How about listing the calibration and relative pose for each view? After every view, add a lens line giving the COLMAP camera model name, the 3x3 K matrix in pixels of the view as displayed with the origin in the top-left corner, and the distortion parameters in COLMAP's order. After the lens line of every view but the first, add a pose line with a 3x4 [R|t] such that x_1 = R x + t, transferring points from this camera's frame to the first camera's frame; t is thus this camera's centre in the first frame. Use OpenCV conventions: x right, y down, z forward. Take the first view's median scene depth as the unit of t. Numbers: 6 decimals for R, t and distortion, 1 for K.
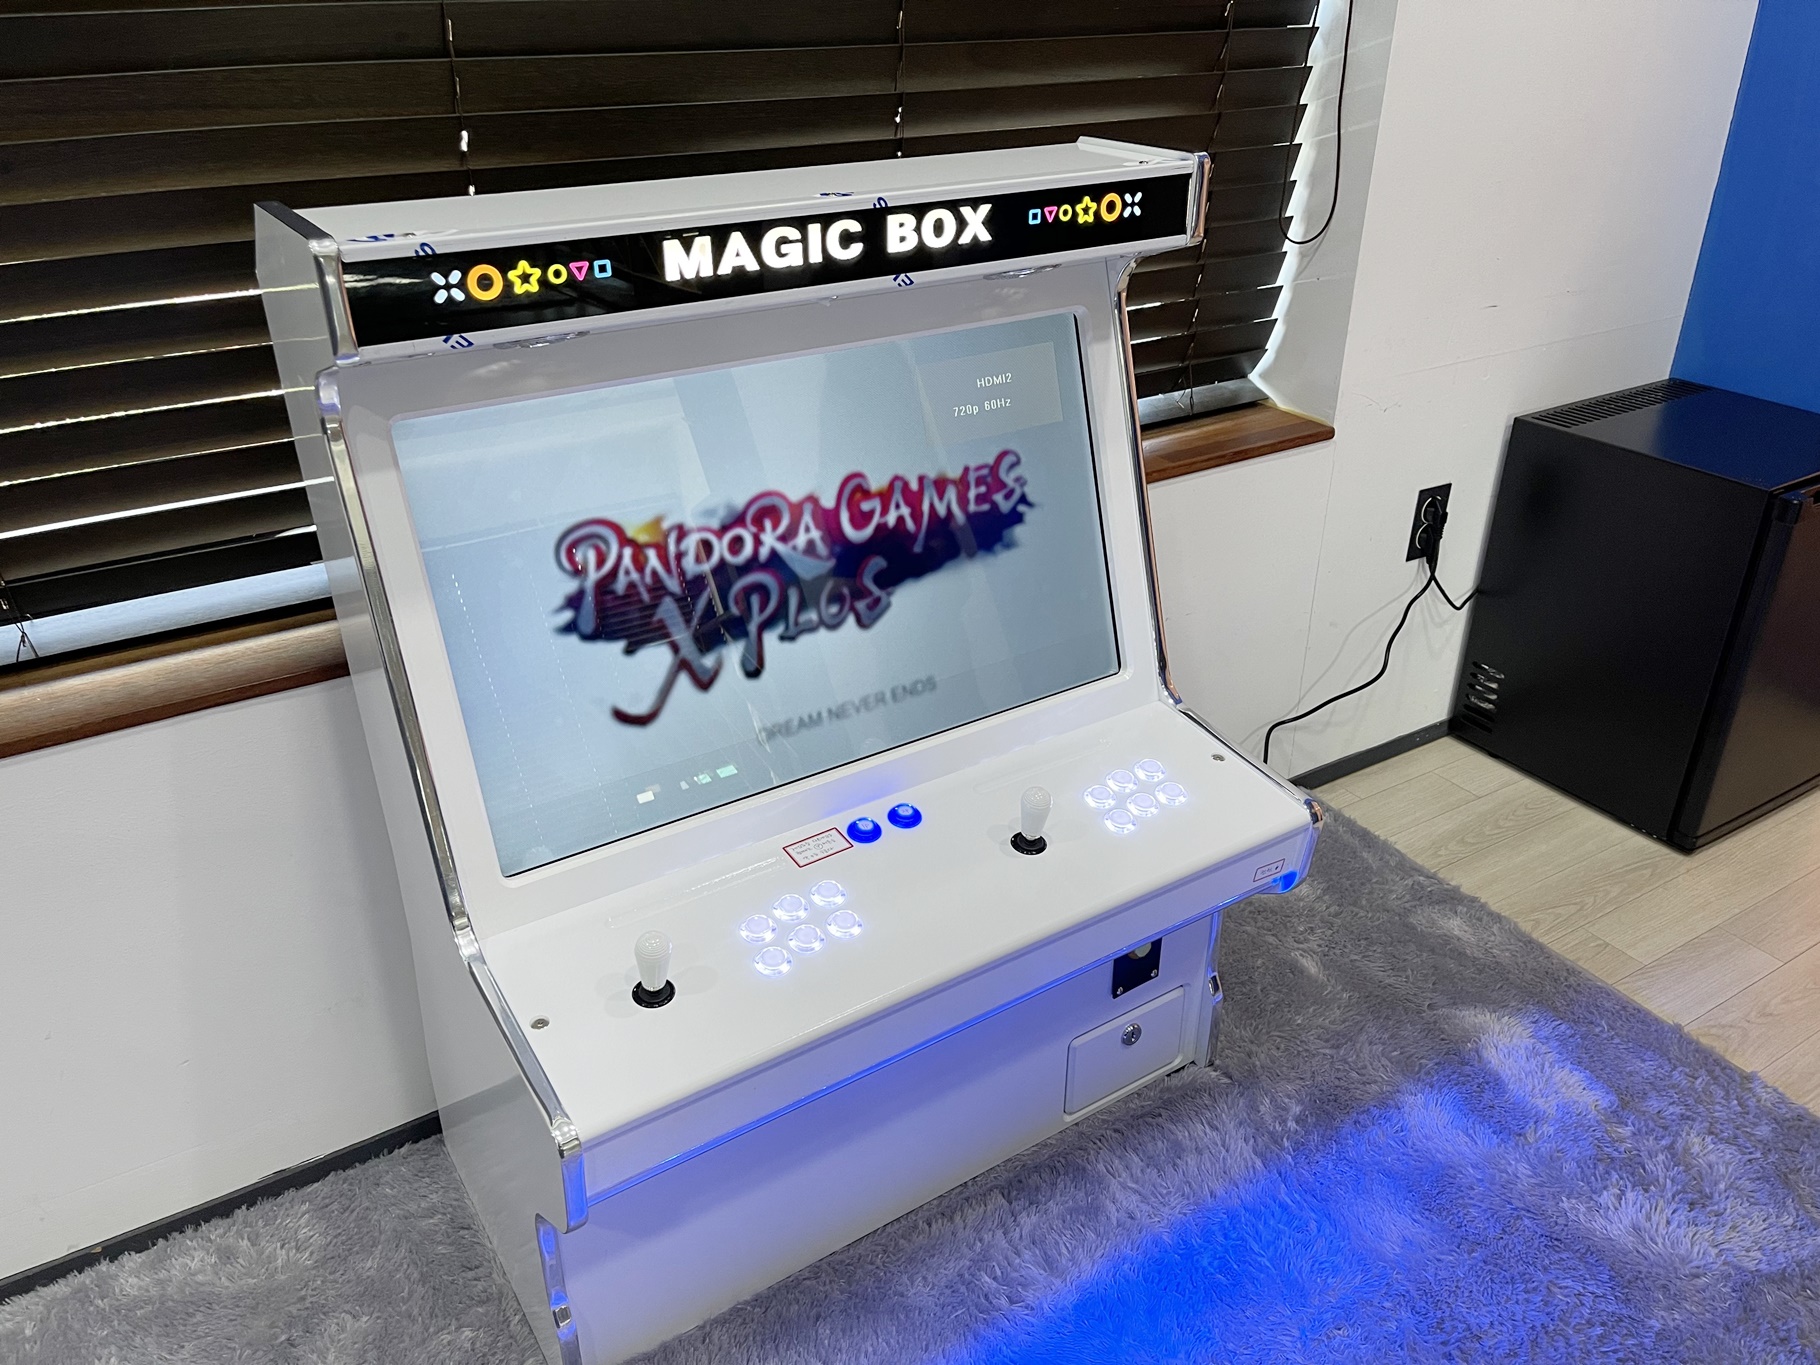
lens RADIAL K [[1399.5, 0, 917.5], [0, 1399.5, 681.2], [0, 0, 1]] dist [0.050707, -0.052180]
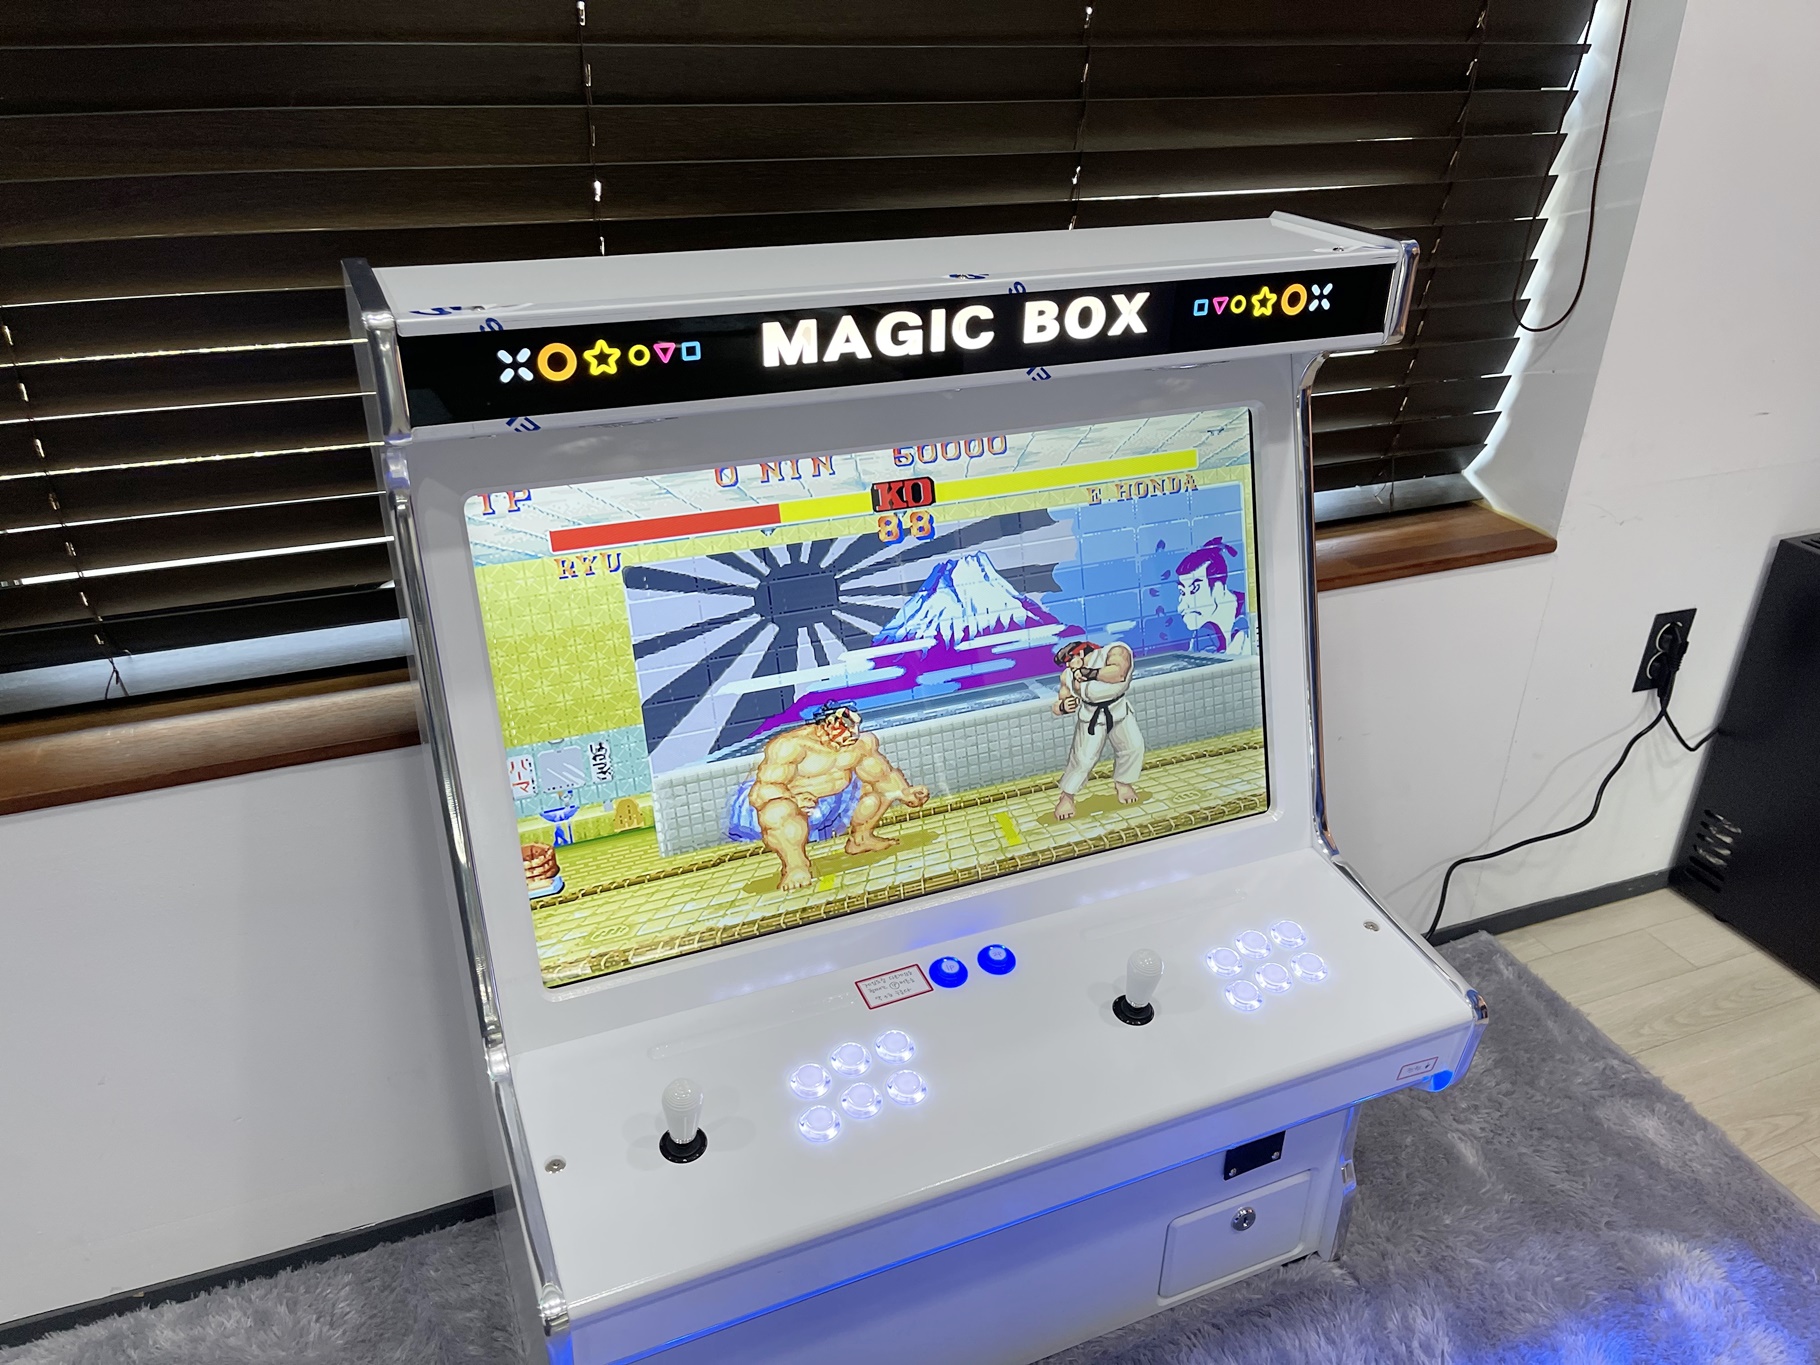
lens RADIAL K [[1399.5, 0, 917.5], [0, 1399.5, 681.2], [0, 0, 1]] dist [0.050707, -0.052180]
pose [[0.985340, 0.095172, -0.141592, 0.048603], [-0.096474, 0.995333, -0.002347, -0.070098], [0.140707, 0.015973, 0.989922, 0.099924]]
